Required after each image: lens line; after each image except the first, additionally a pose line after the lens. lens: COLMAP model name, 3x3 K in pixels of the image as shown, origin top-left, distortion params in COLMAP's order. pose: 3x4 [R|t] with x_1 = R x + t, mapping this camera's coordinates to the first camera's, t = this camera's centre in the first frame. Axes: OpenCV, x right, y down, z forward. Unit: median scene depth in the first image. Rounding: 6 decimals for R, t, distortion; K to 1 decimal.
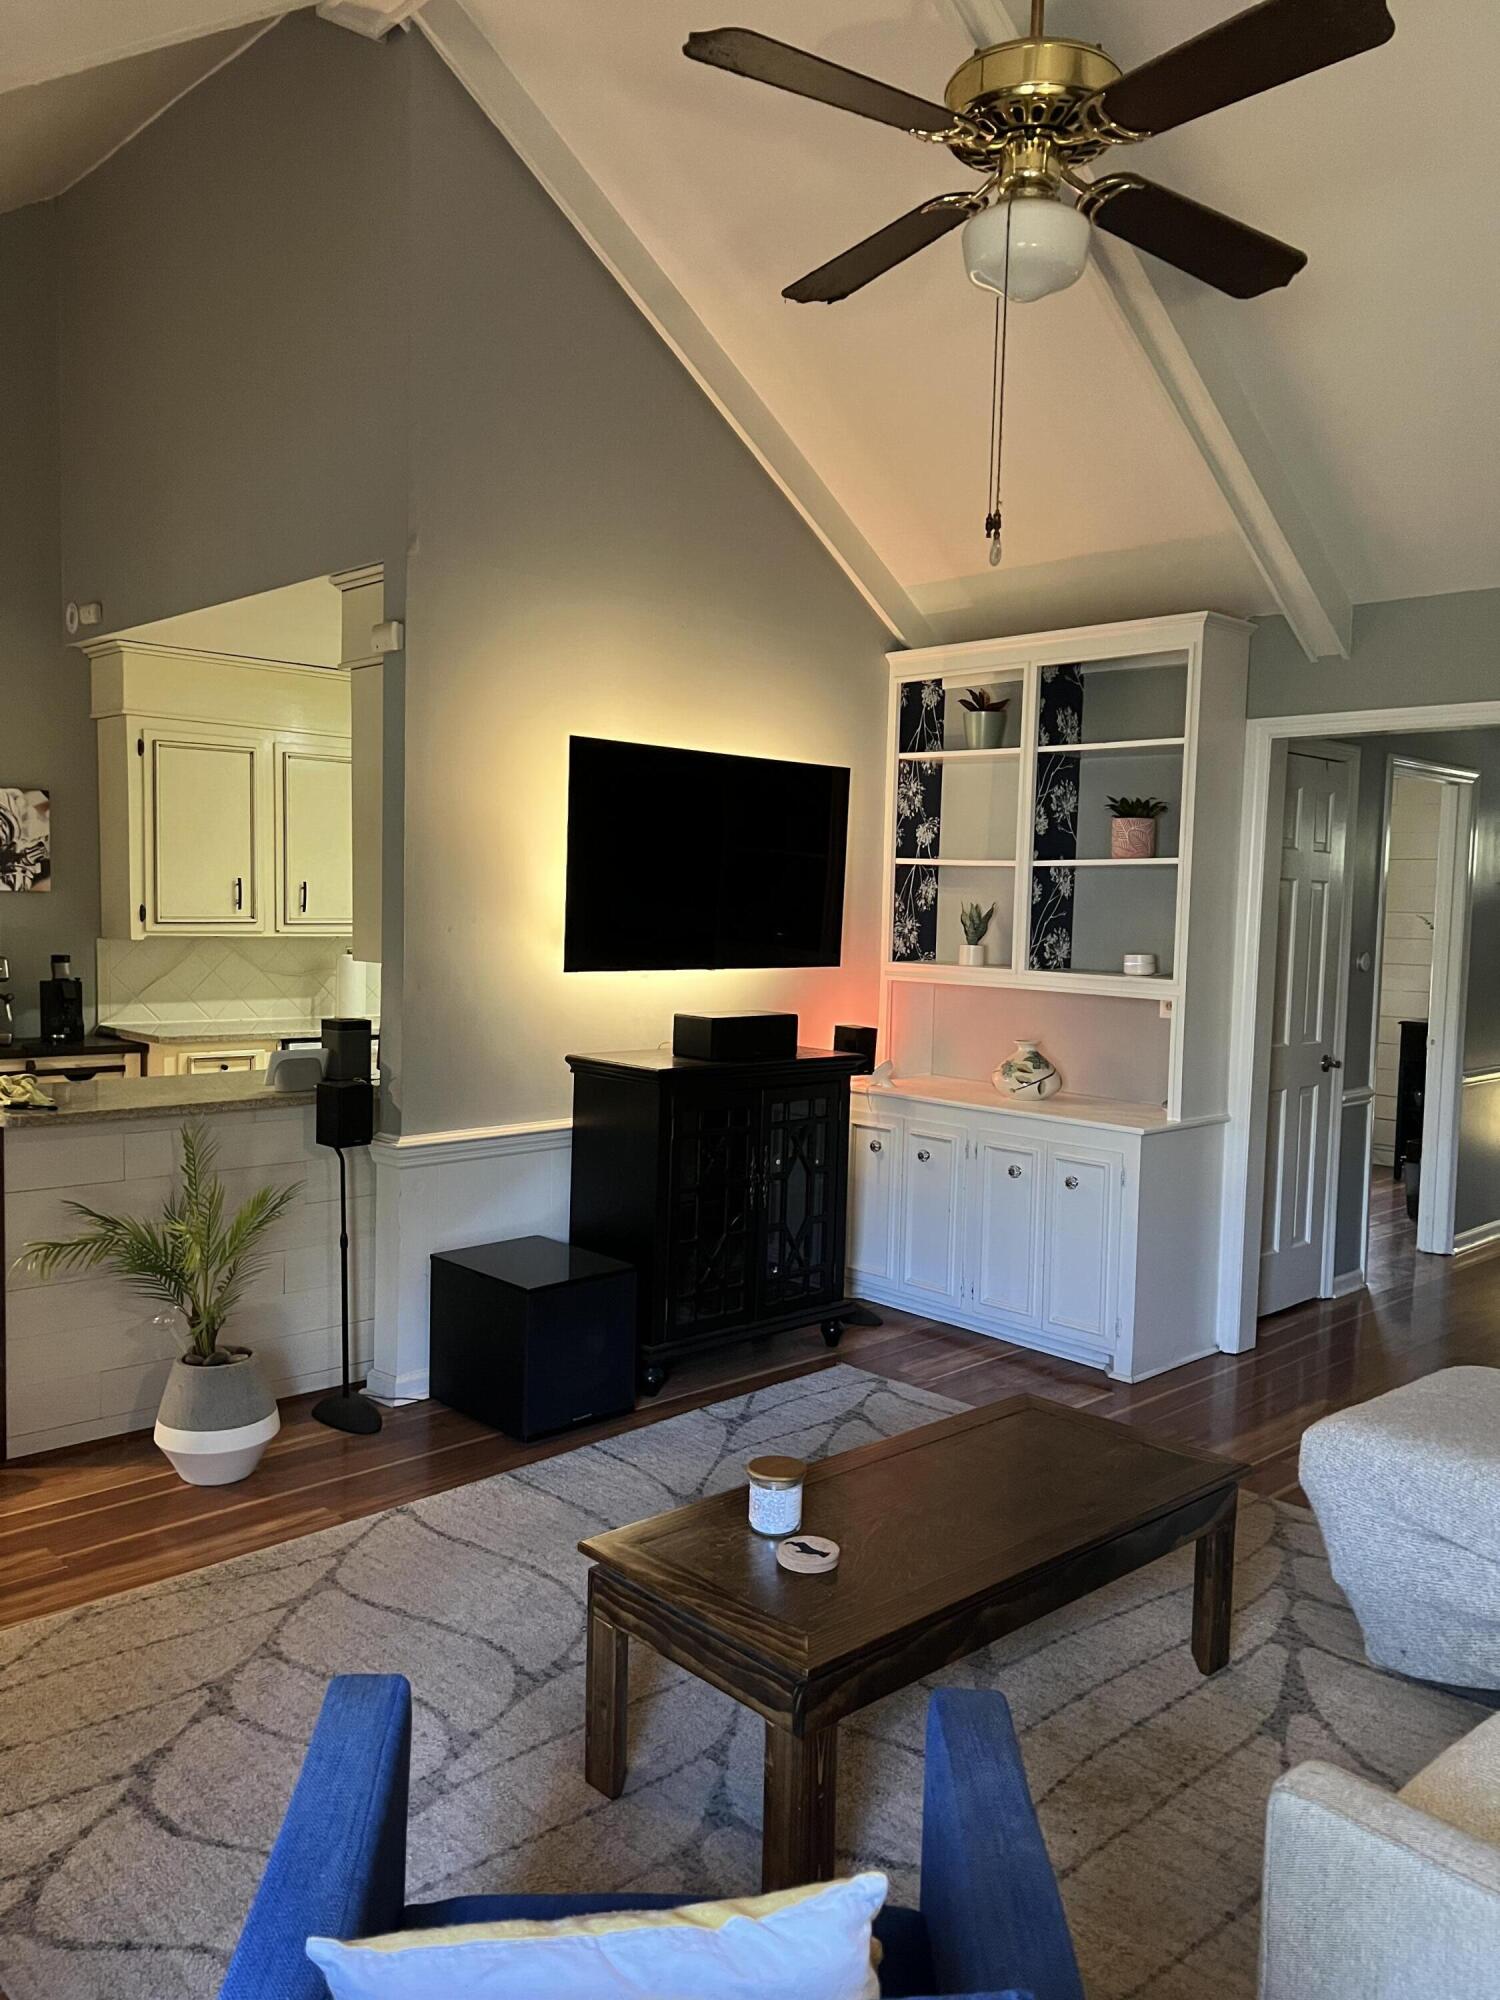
lens RADIAL K [[1514.7, 0, 749.7], [0, 1514.7, 1003.8], [0, 0, 1]] dist [-0.000450, -0.000705]
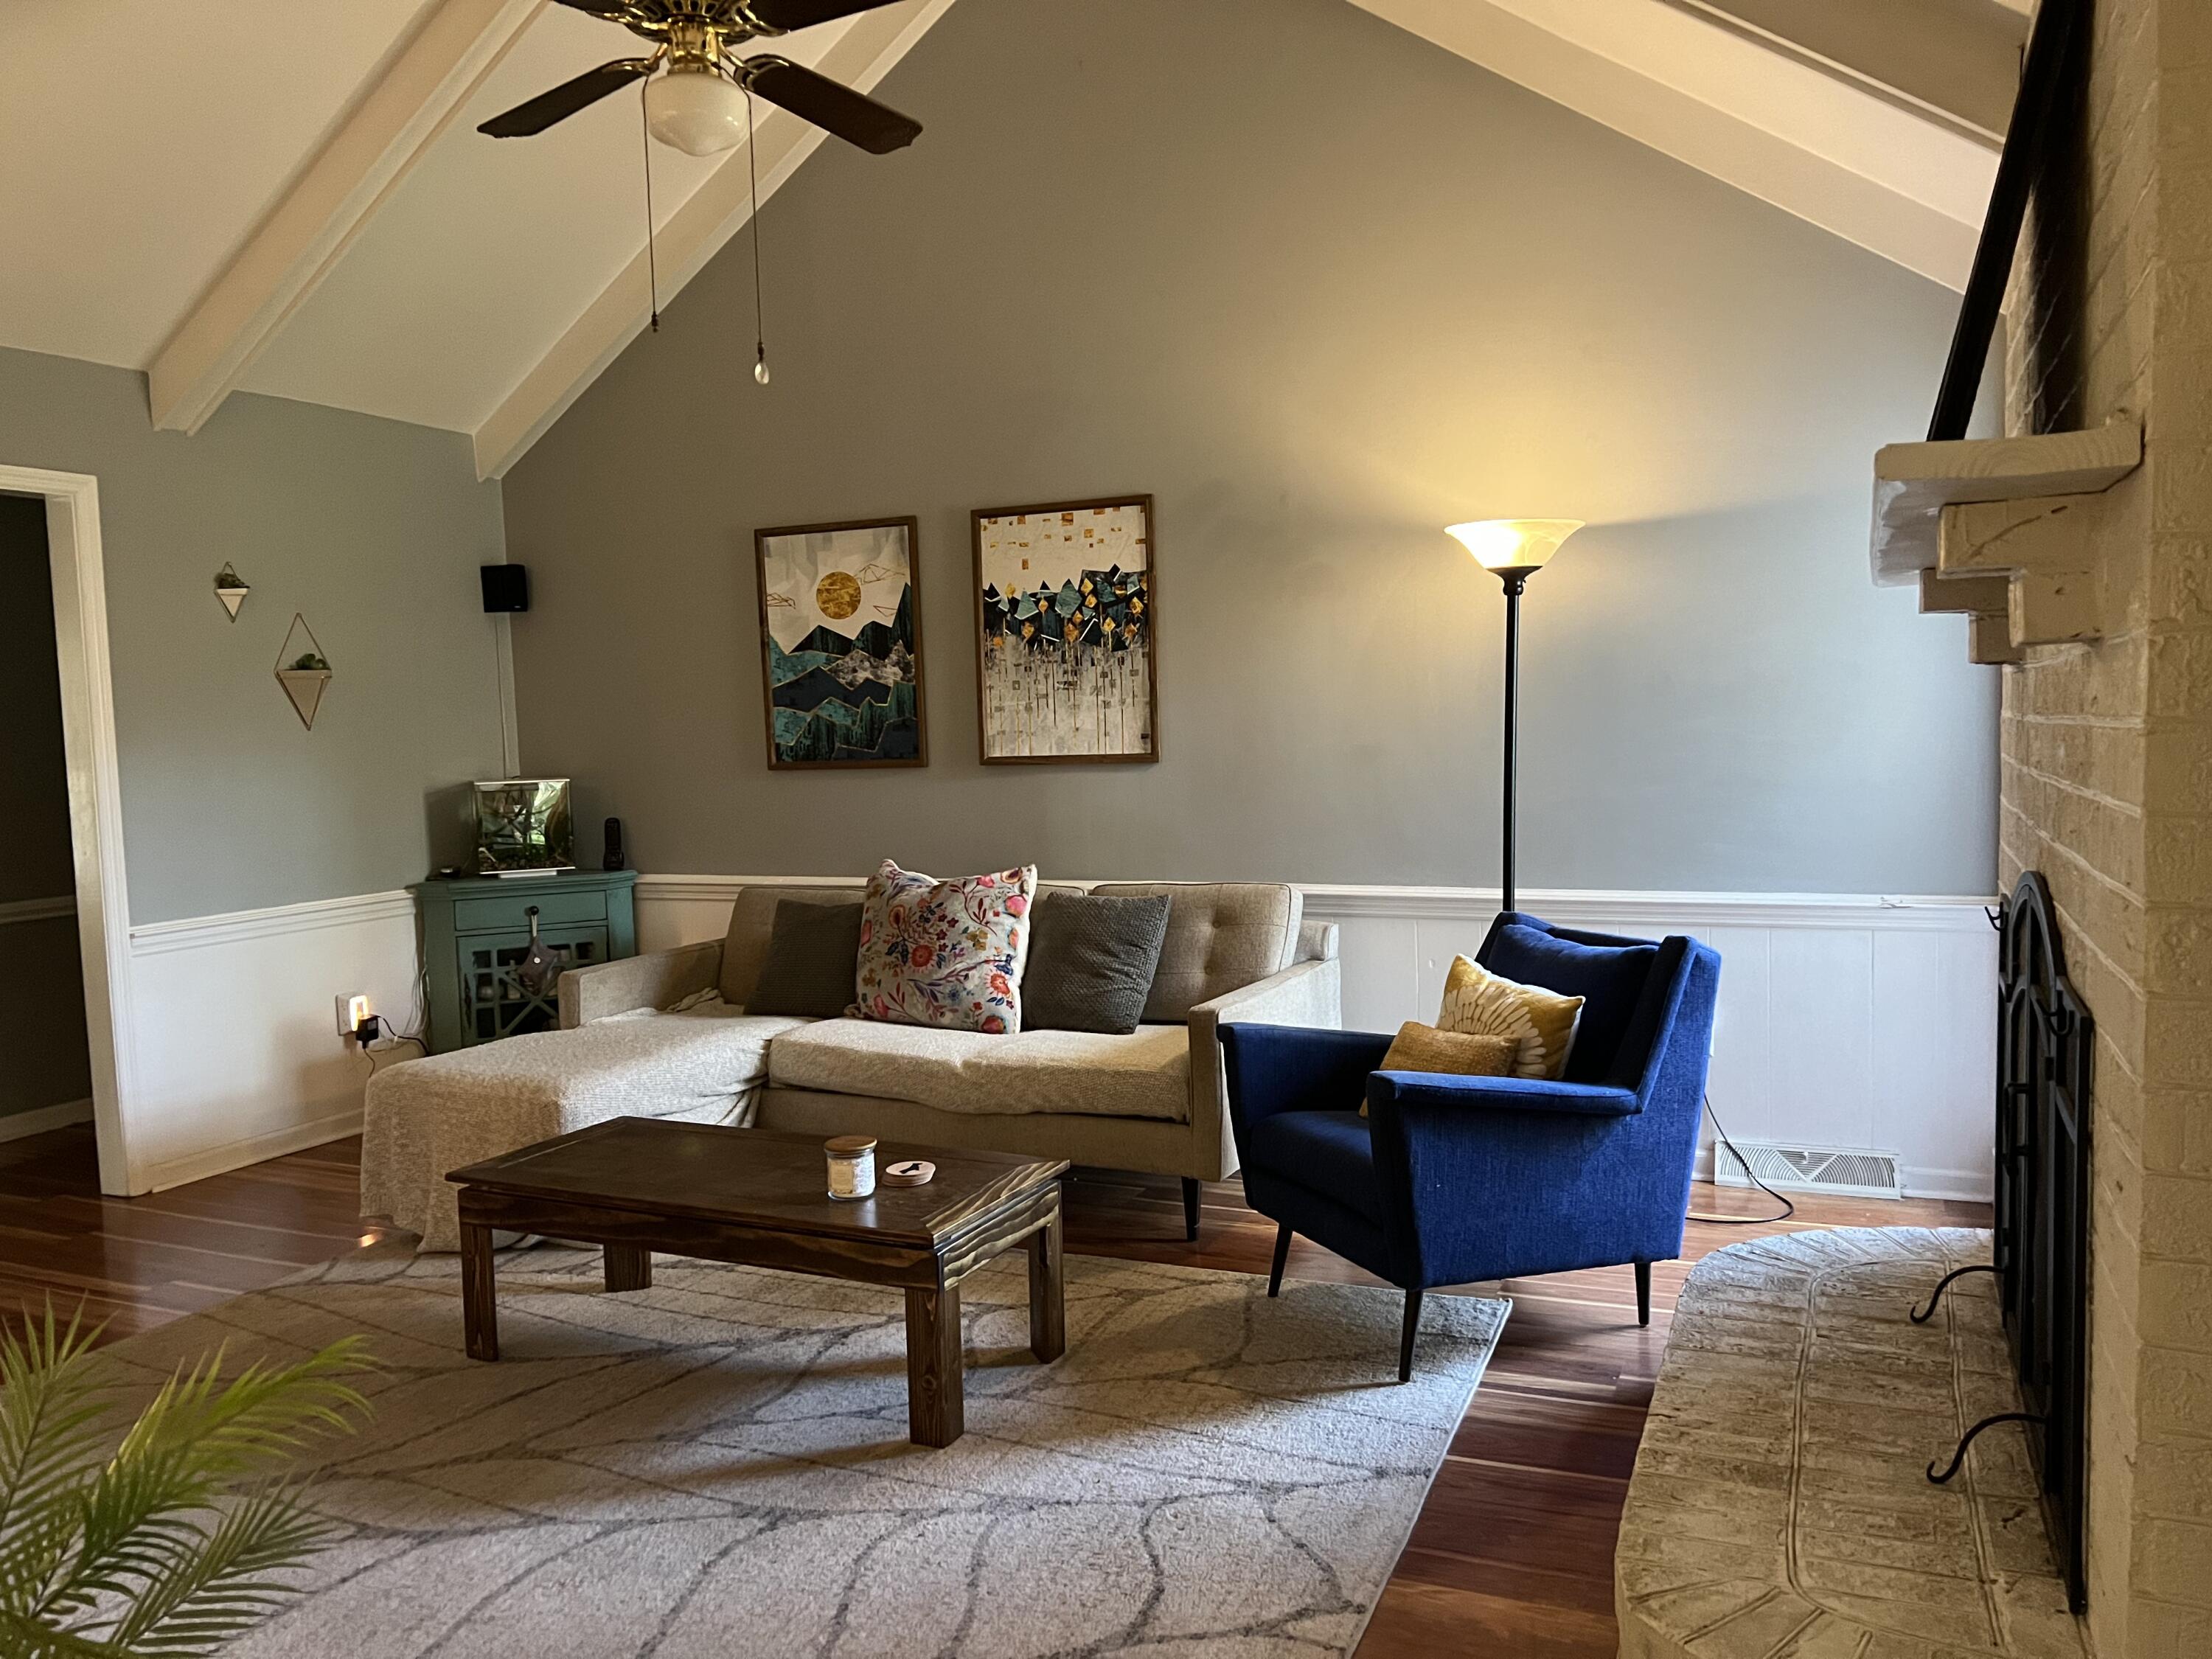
lens RADIAL K [[1675.2, 0, 1106.4], [0, 1675.2, 834.8], [0, 0, 1]] dist [-0.000450, -0.000705]
pose [[-0.379882, -0.076384, 0.921876, -1.210176], [0.089344, 0.988896, 0.118753, -0.062085], [-0.920710, 0.127476, -0.368839, 1.247698]]
